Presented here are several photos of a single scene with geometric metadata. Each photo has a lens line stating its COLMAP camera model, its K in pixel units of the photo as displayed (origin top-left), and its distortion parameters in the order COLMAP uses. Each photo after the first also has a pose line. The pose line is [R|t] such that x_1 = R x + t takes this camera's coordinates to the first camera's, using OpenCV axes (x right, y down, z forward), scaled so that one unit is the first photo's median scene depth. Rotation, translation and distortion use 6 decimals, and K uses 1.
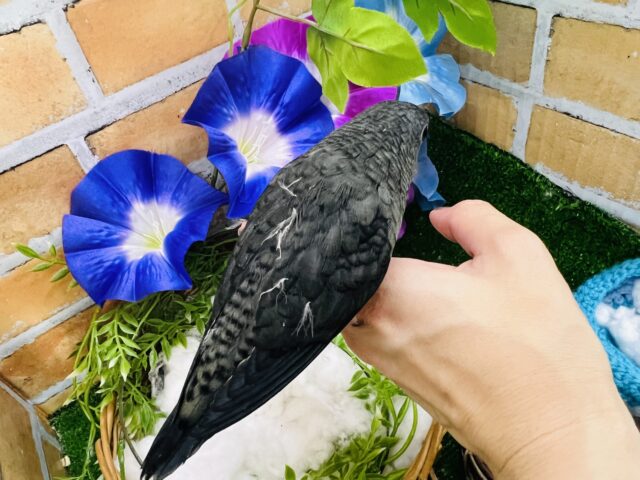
lens RADIAL K [[516.1, 0, 285.3], [0, 516.1, 280.7], [0, 0, 1]] dist [-0.003928, -0.006134]
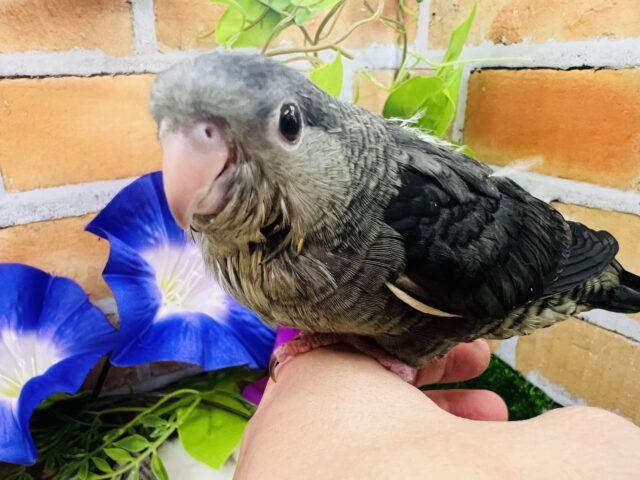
lens RADIAL K [[516.1, 0, 285.3], [0, 516.1, 280.7], [0, 0, 1]] dist [-0.003928, -0.006134]
pose [[0.985657, 0.166168, 0.029467, 0.070778], [-0.142378, 0.912535, -0.383417, 0.008377], [-0.090602, 0.373722, 0.923105, 0.271465]]
